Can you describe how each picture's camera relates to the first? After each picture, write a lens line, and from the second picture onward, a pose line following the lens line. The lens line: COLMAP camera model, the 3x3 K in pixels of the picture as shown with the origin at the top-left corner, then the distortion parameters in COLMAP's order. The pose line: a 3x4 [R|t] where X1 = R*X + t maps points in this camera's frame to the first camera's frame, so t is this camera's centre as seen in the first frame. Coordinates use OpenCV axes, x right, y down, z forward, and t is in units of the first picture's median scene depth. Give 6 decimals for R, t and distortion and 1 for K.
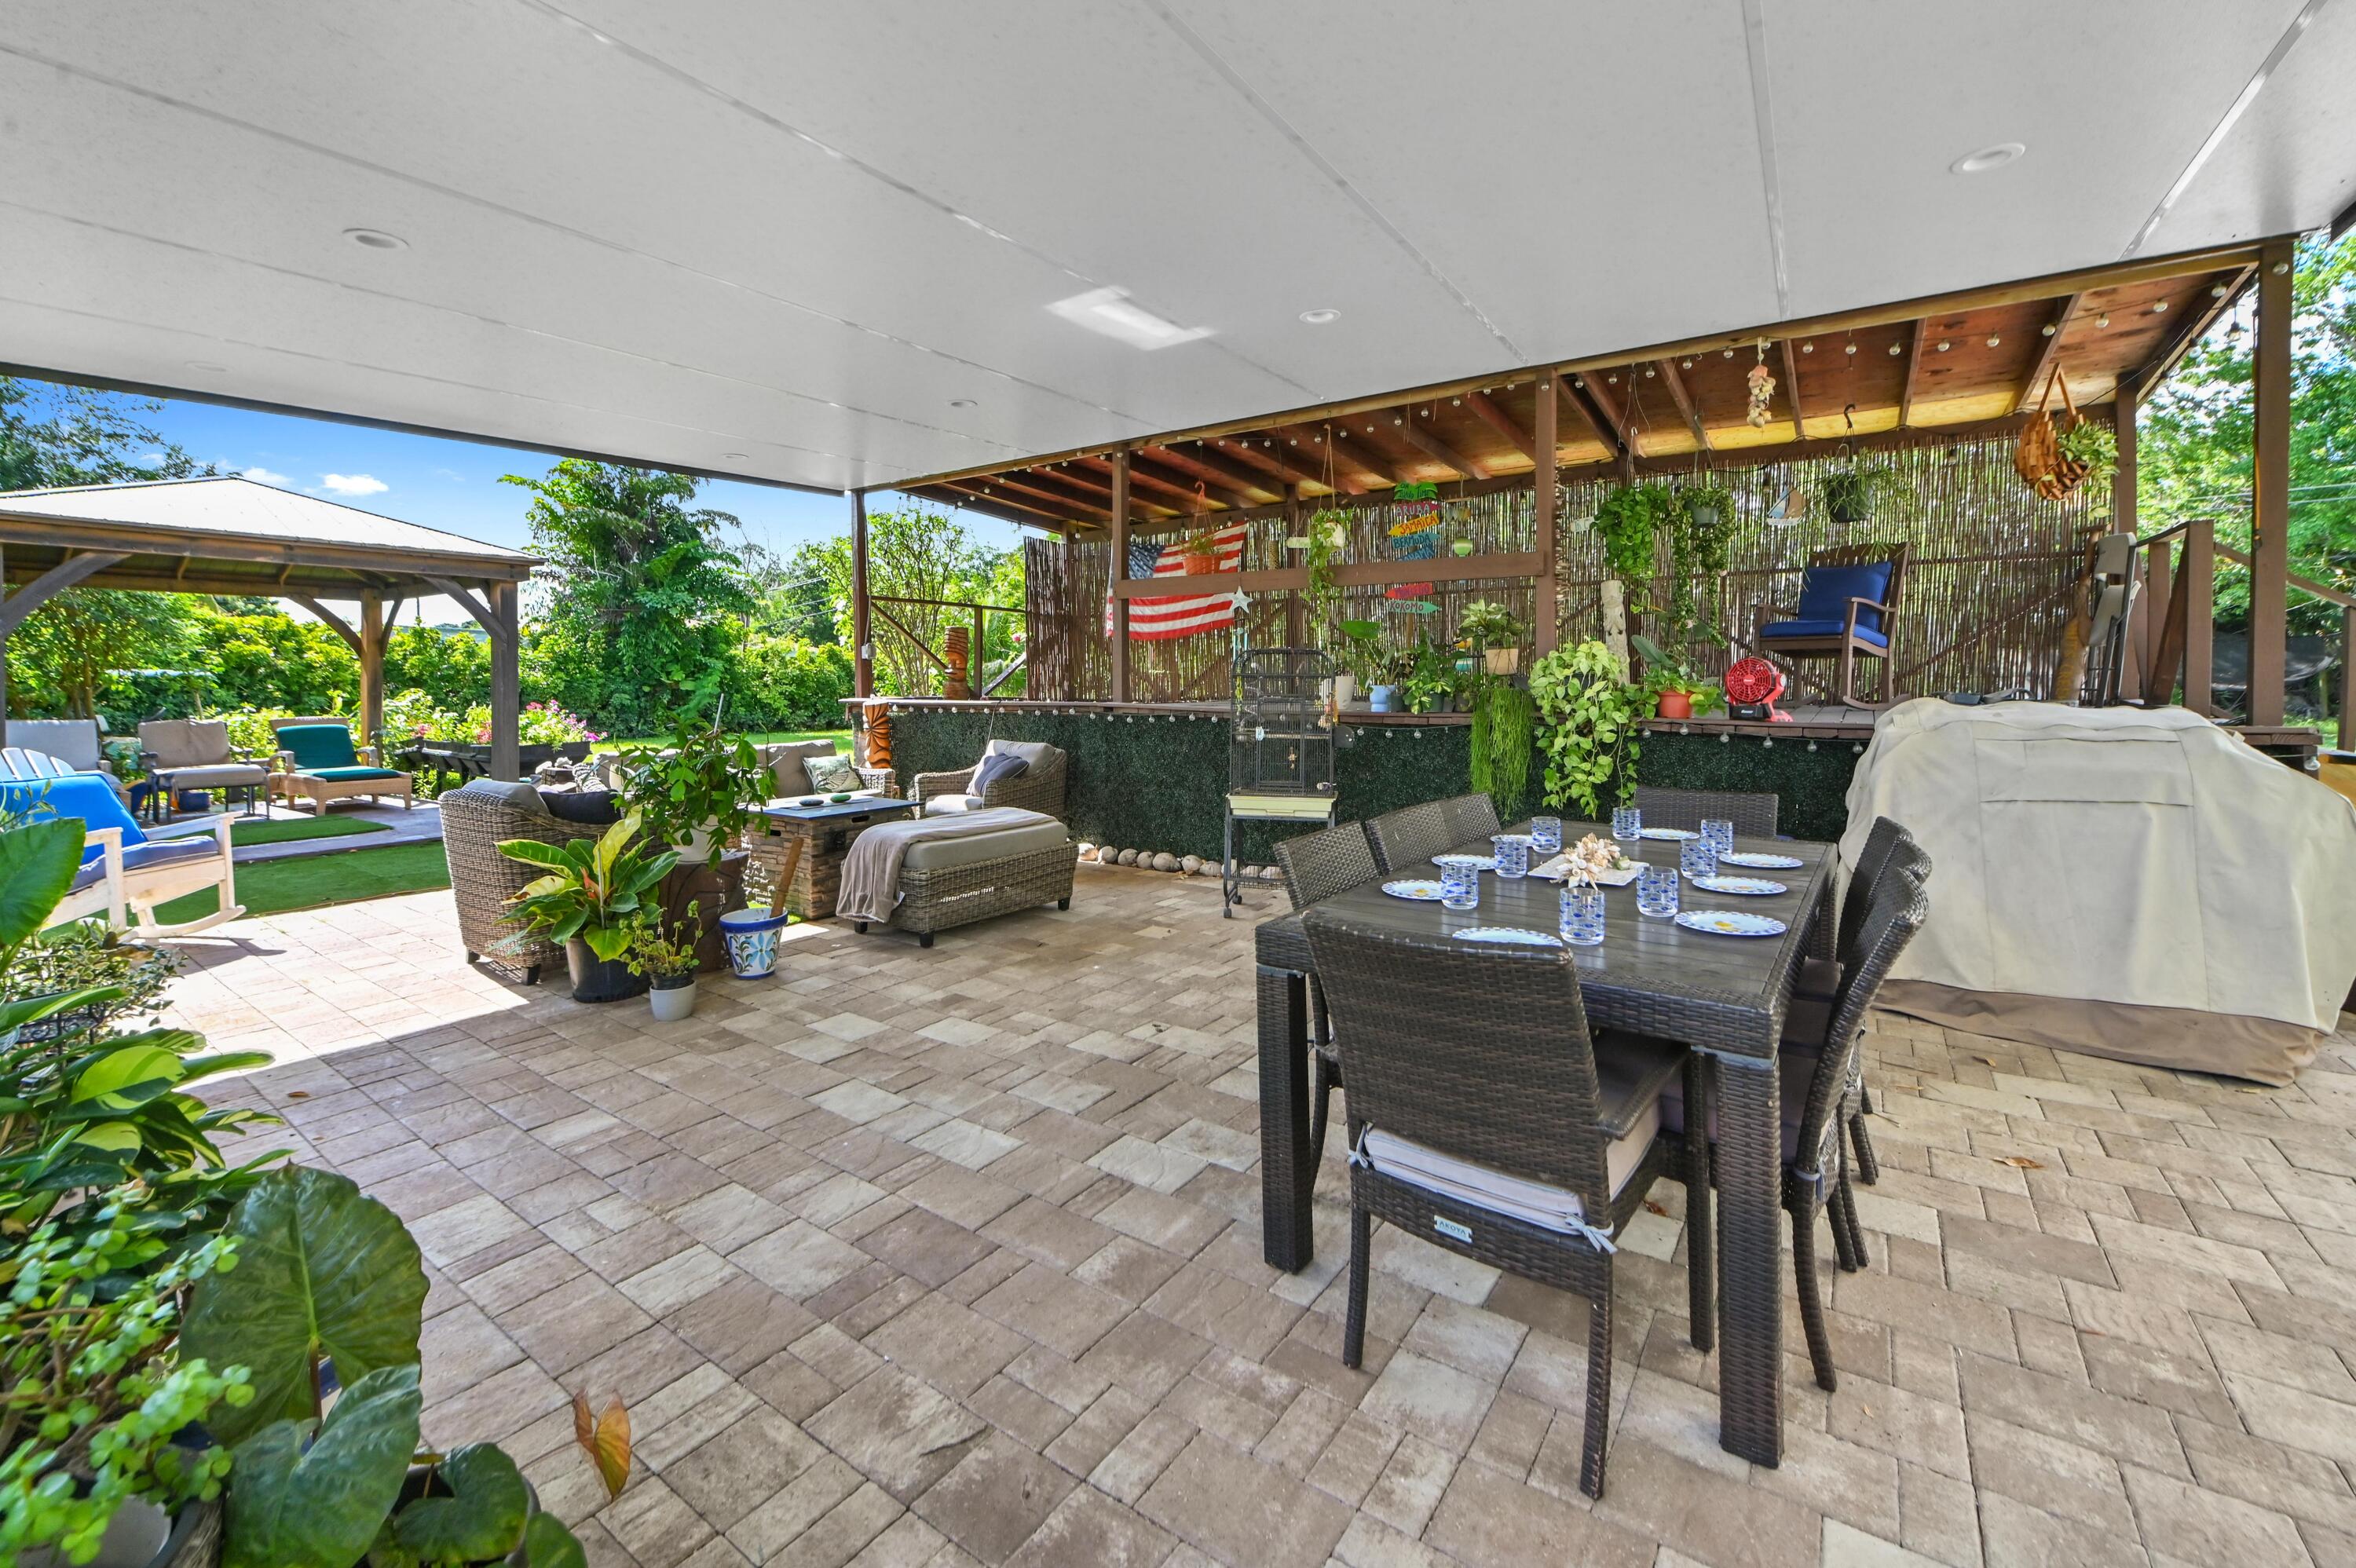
lens RADIAL K [[960.4, 0, 1159.0], [0, 960.4, 697.1], [0, 0, 1]] dist [-0.008758, 0.000641]
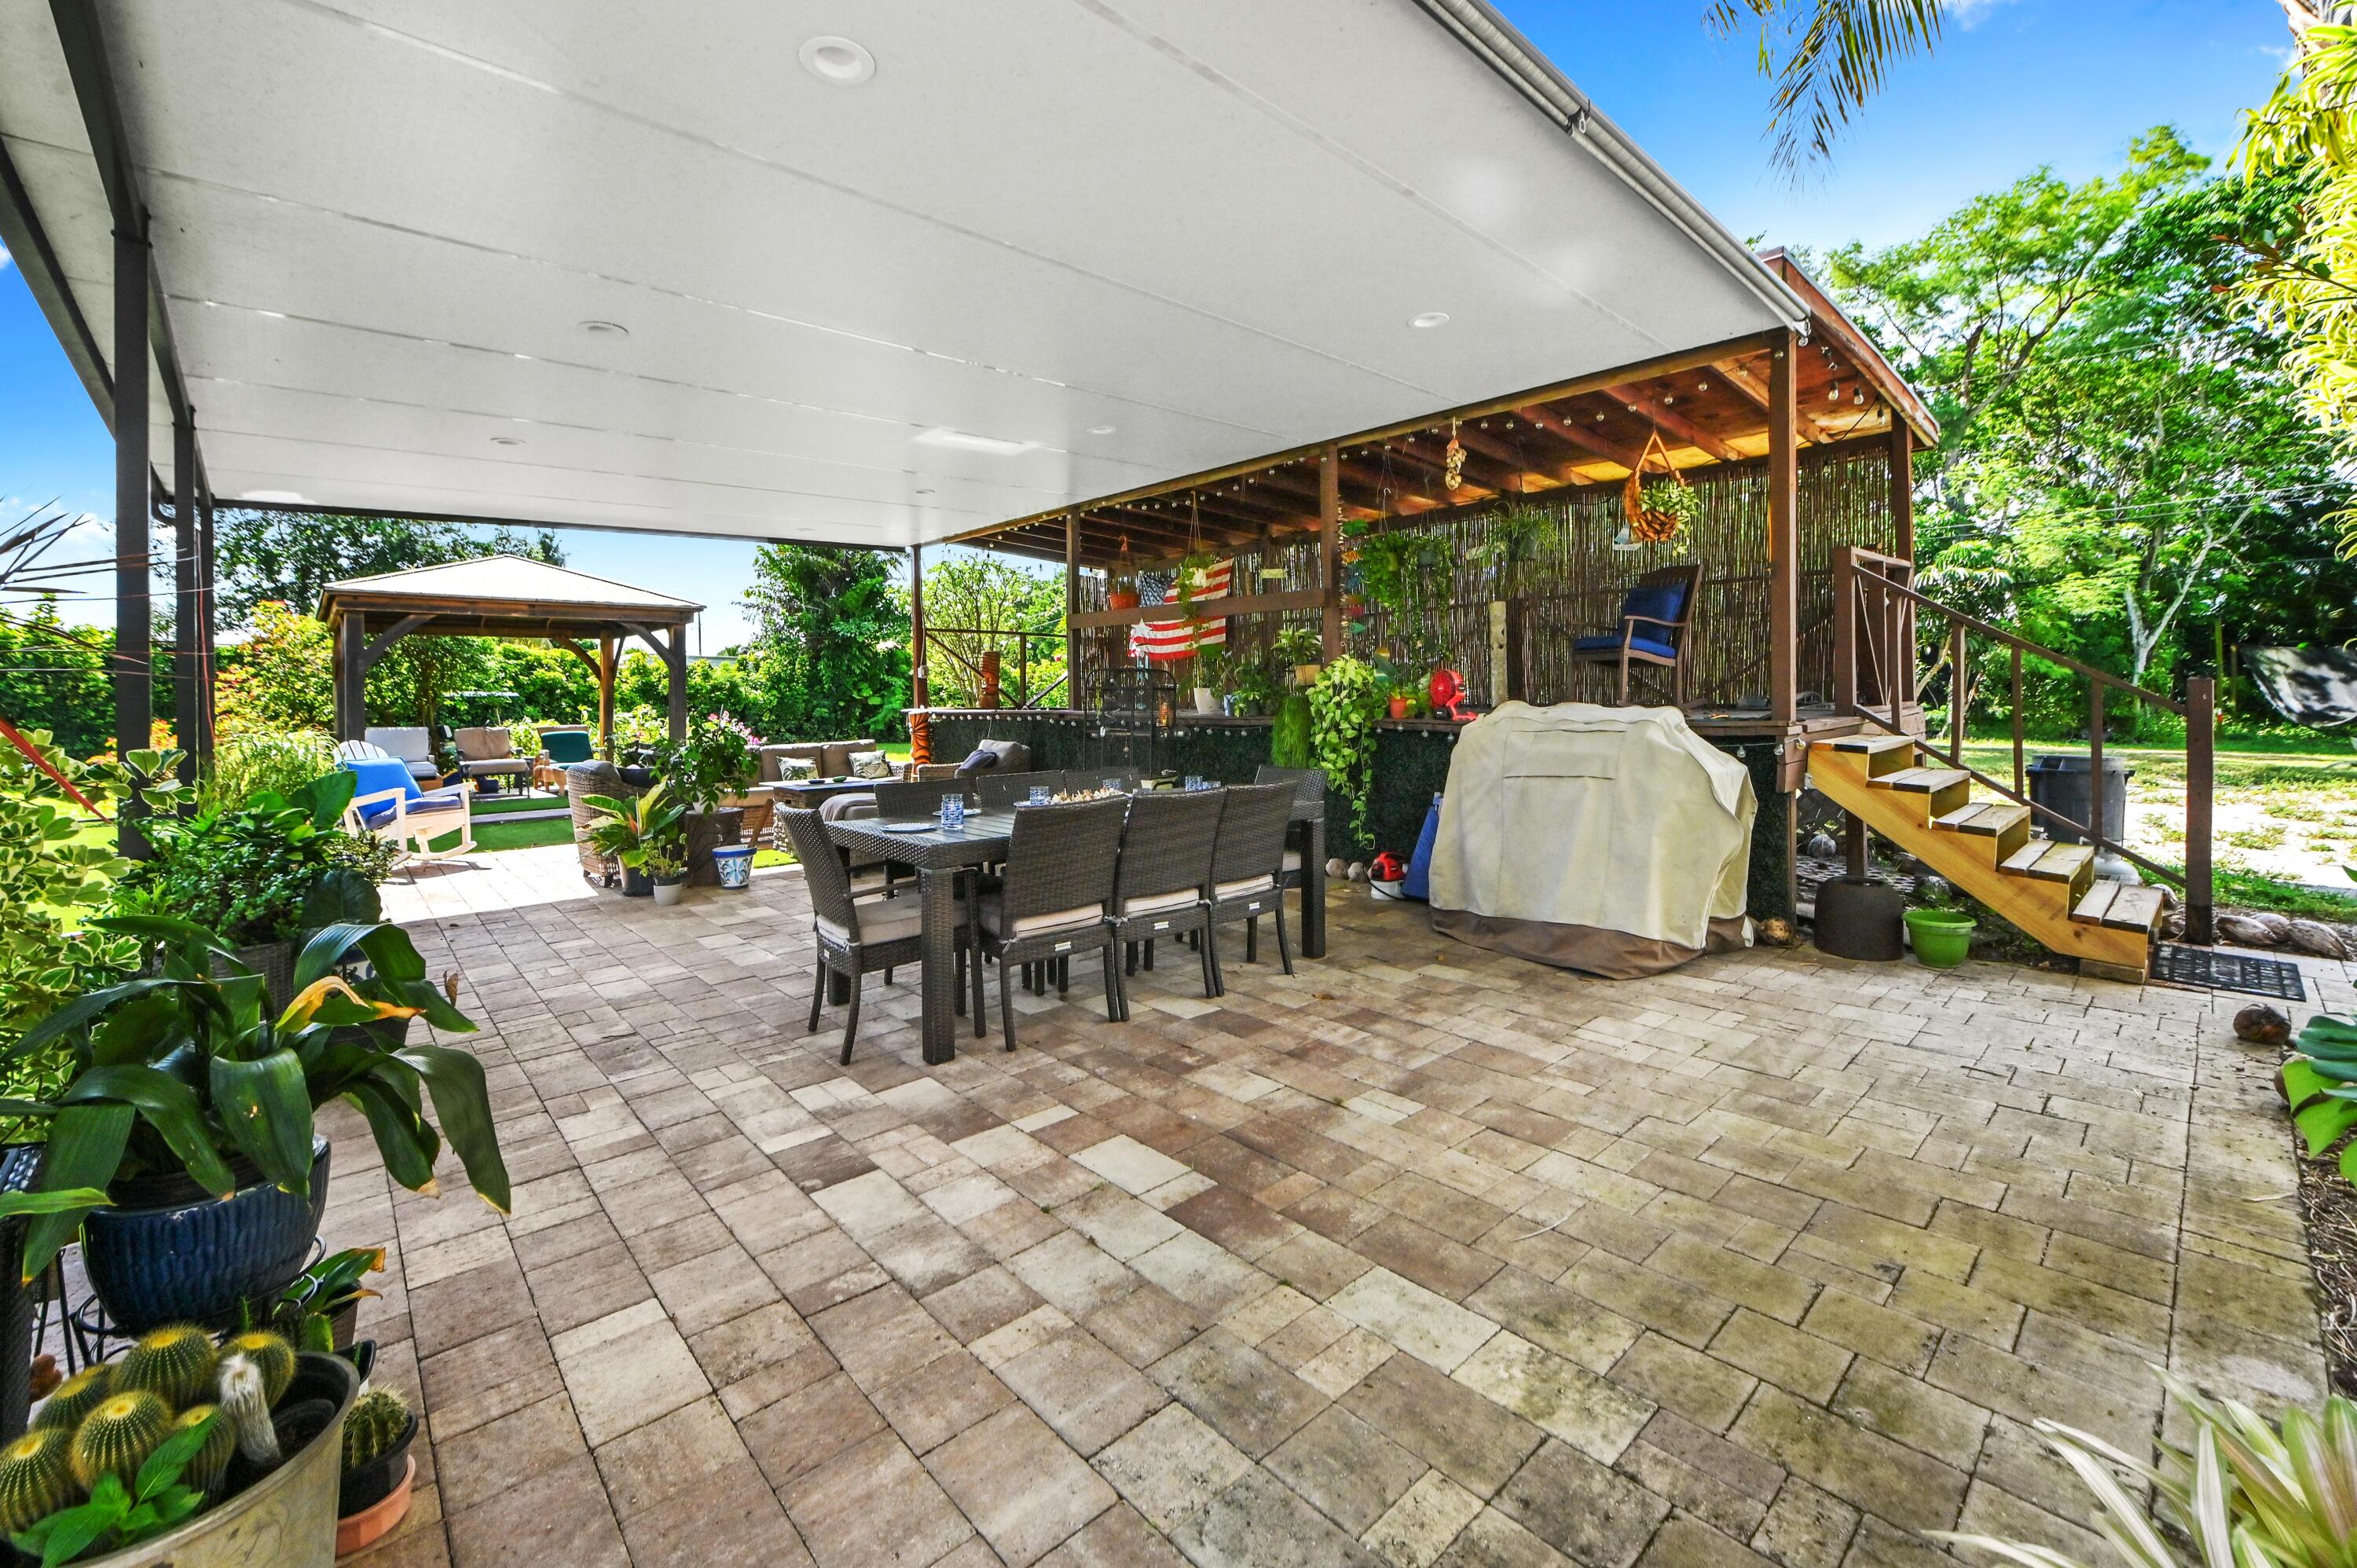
lens RADIAL K [[960.9, 0, 1176.0], [0, 960.9, 703.9], [0, 0, 1]] dist [-0.008758, 0.000641]
pose [[0.977316, -0.007398, -0.211656, 0.285072], [0.006118, 0.999959, -0.006701, 0.004947], [0.211697, 0.005254, 0.977321, -0.169283]]
